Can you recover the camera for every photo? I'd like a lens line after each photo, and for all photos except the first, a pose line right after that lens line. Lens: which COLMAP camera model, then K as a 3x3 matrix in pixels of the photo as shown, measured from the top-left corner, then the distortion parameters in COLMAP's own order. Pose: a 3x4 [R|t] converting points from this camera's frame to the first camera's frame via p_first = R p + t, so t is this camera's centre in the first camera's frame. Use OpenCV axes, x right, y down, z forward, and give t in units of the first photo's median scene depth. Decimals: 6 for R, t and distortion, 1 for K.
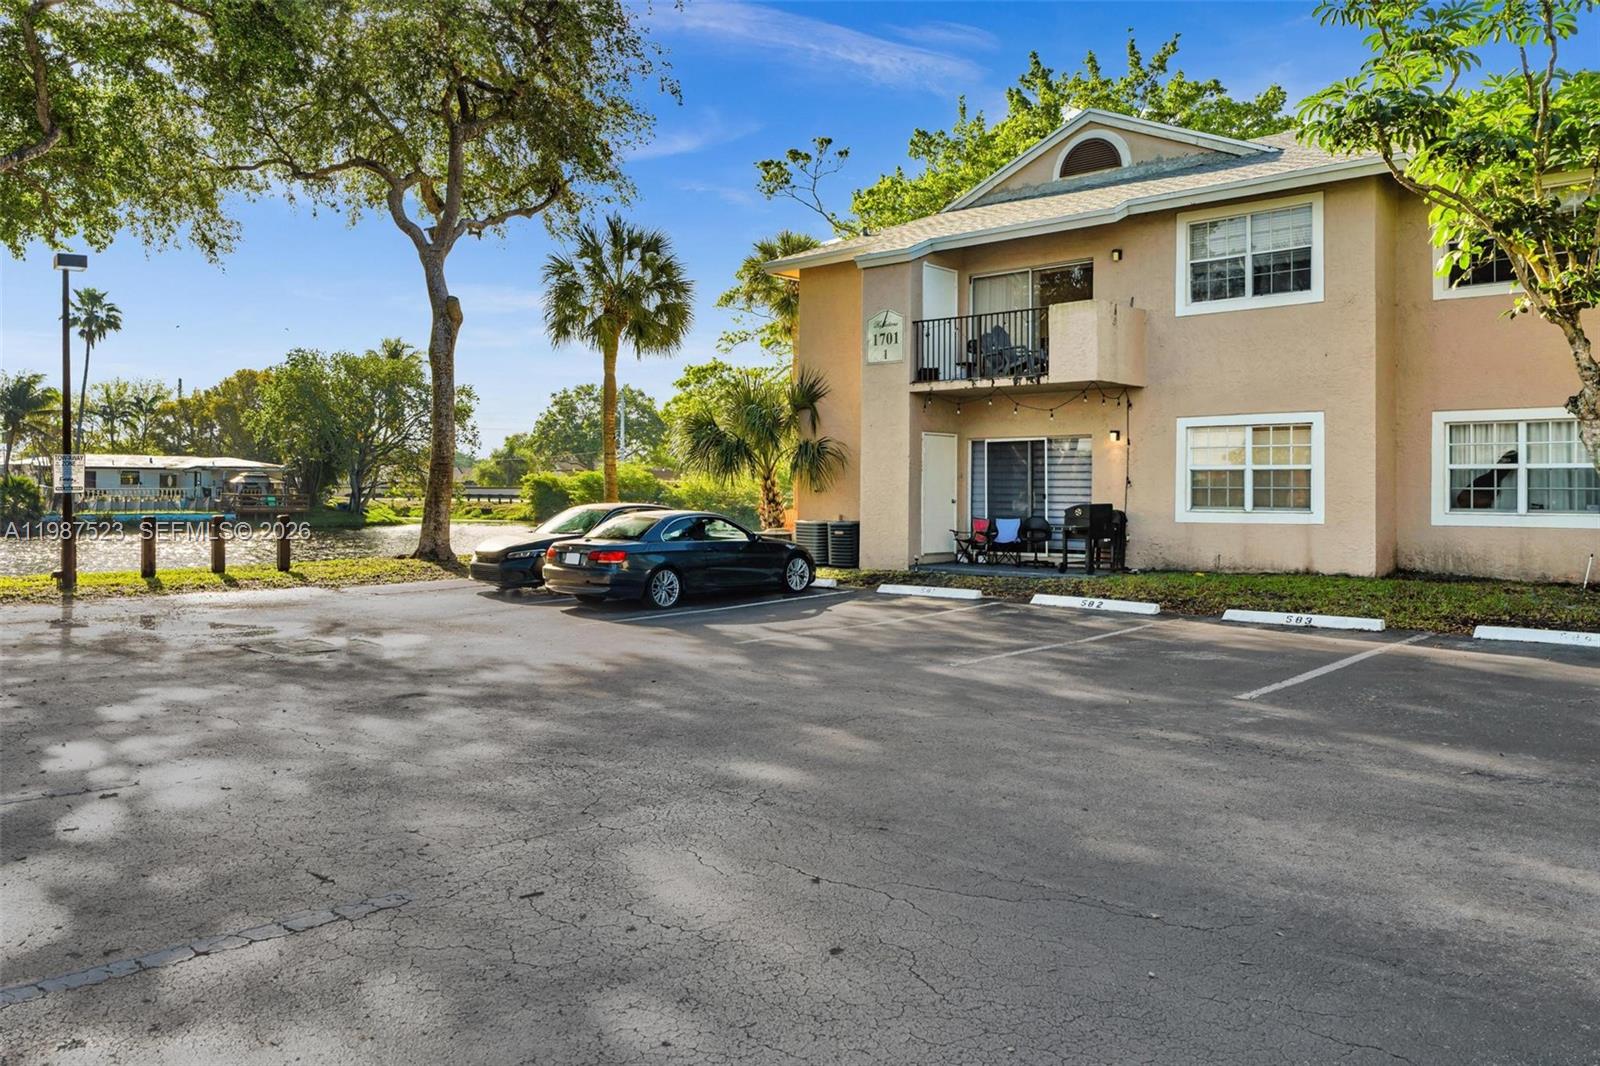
lens RADIAL K [[1173.2, 0, 782.2], [0, 1173.2, 478.8], [0, 0, 1]] dist [0.010559, 0.006180]
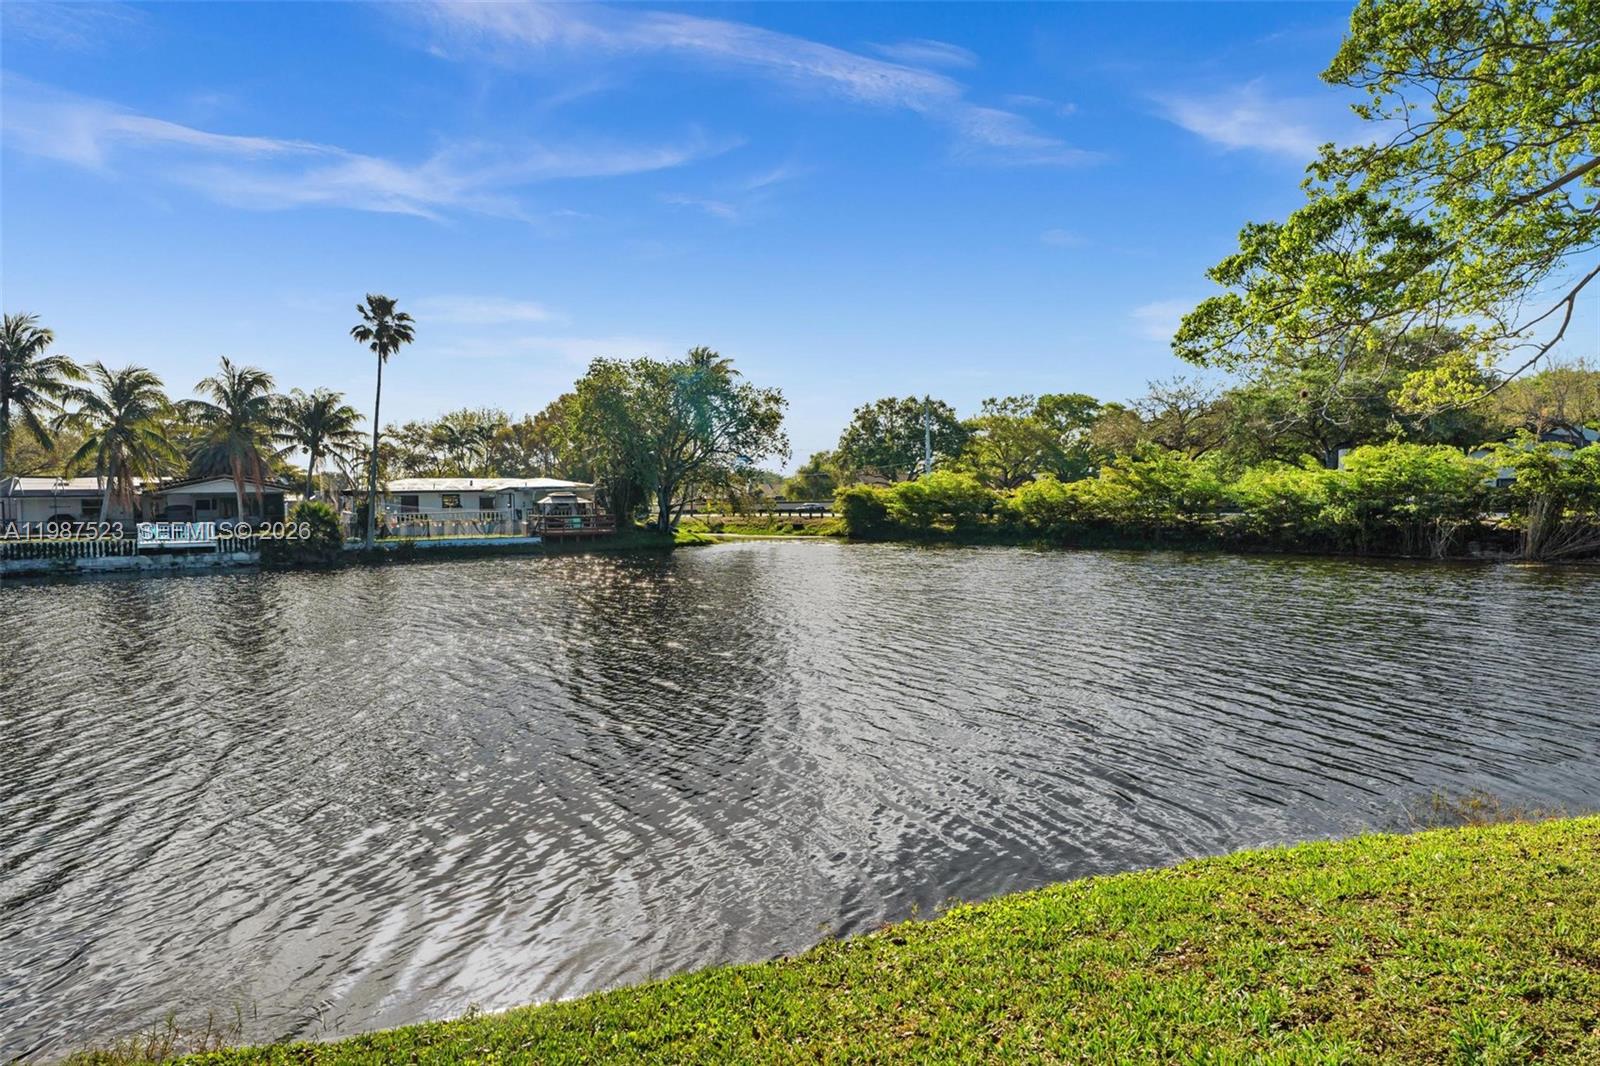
lens RADIAL K [[1015.2, 0, 798.7], [0, 1015.2, 546.7], [0, 0, 1]] dist [-0.005493, 0.004452]
pose [[0.970854, -0.012217, -0.239359, -0.177073], [0.025366, 0.998328, 0.051933, 0.001725], [0.238324, -0.056491, 0.969541, 0.650317]]
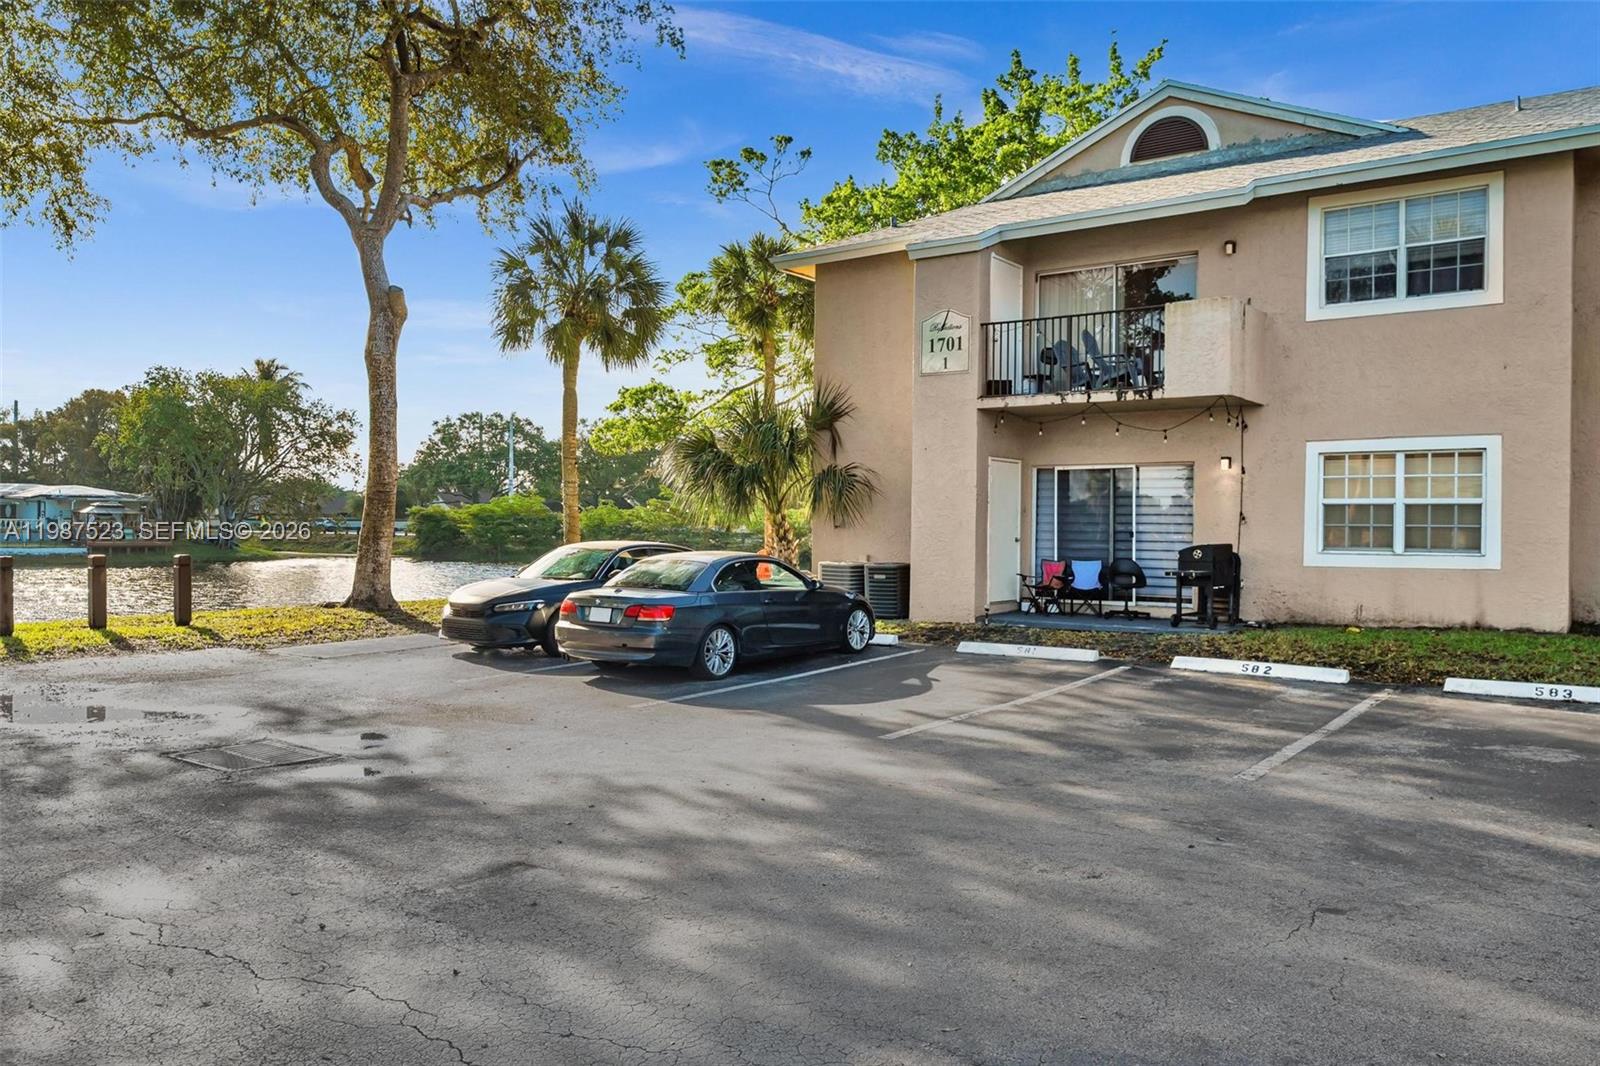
lens RADIAL K [[1176.8, 0, 789.3], [0, 1176.8, 535.0], [0, 0, 1]] dist [0.011841, 0.001235]
pose [[0.994385, 0.003051, 0.105780, -0.054939], [-0.005084, 0.999807, 0.018951, 0.000260], [-0.105702, -0.019382, 0.994209, 0.089314]]
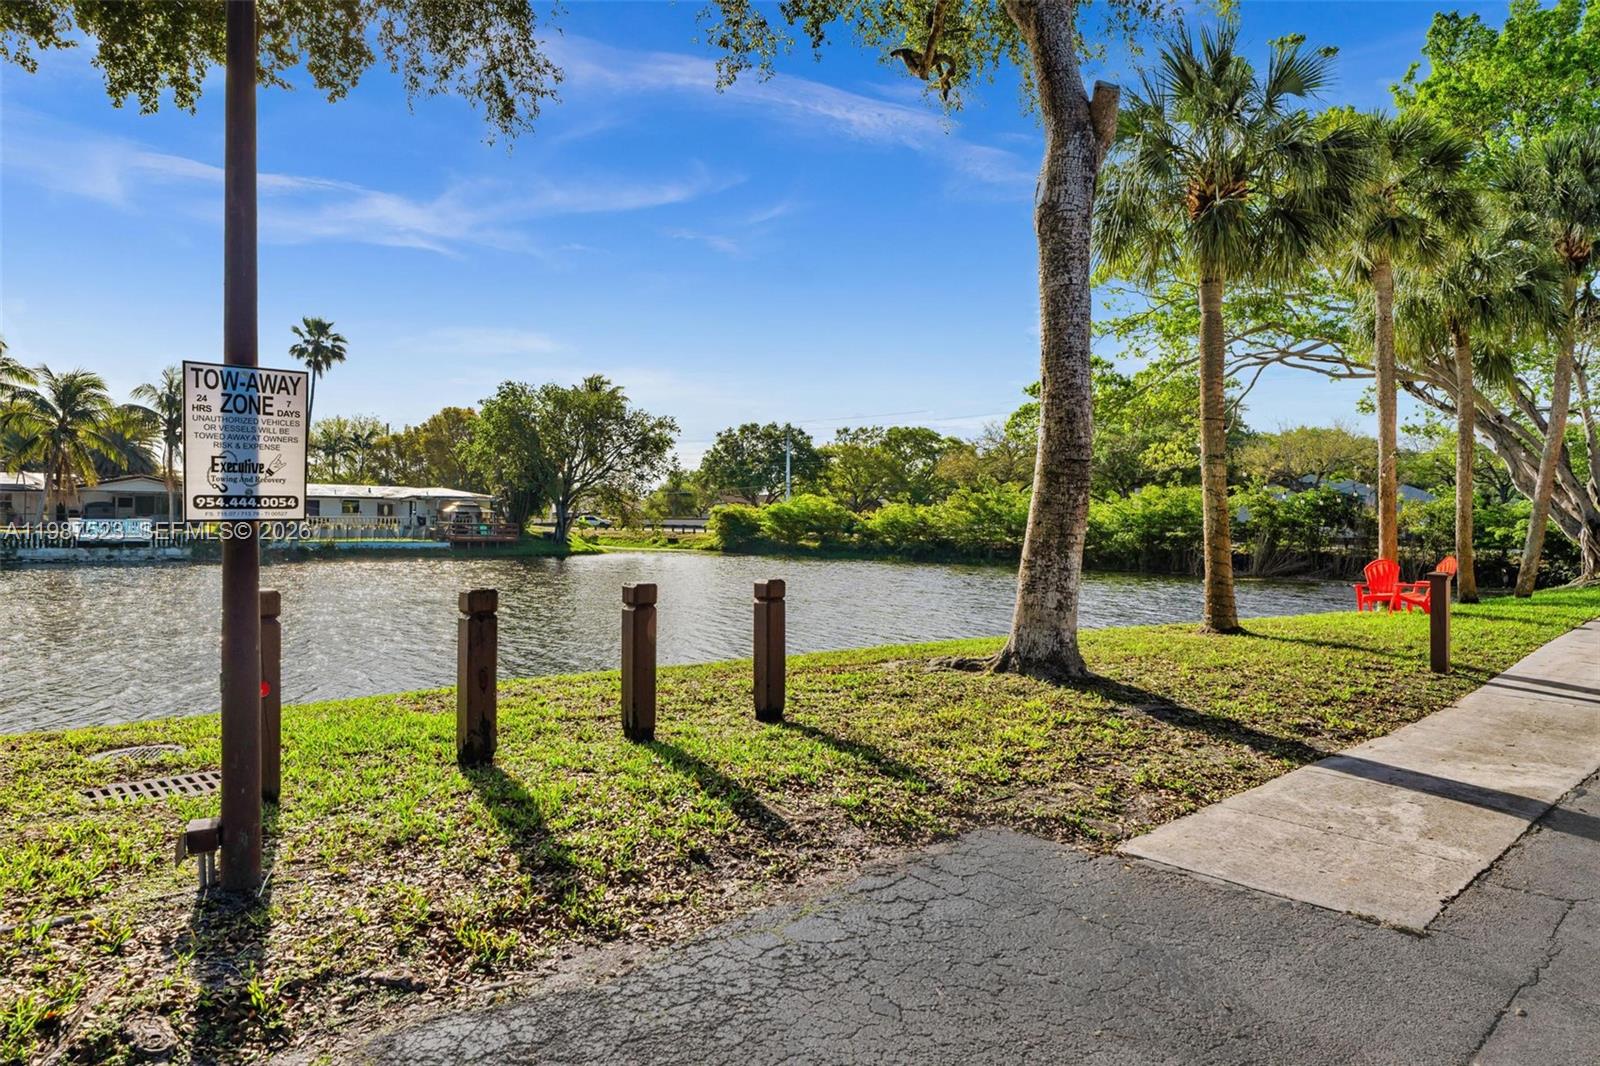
lens RADIAL K [[1015.2, 0, 811.6], [0, 1015.2, 516.8], [0, 0, 1]] dist [-0.005493, 0.004452]
pose [[0.997172, 0.006543, -0.074873, -0.209241], [-0.006209, 0.999970, 0.004692, 0.004269], [0.074901, -0.004214, 0.997182, 0.354595]]
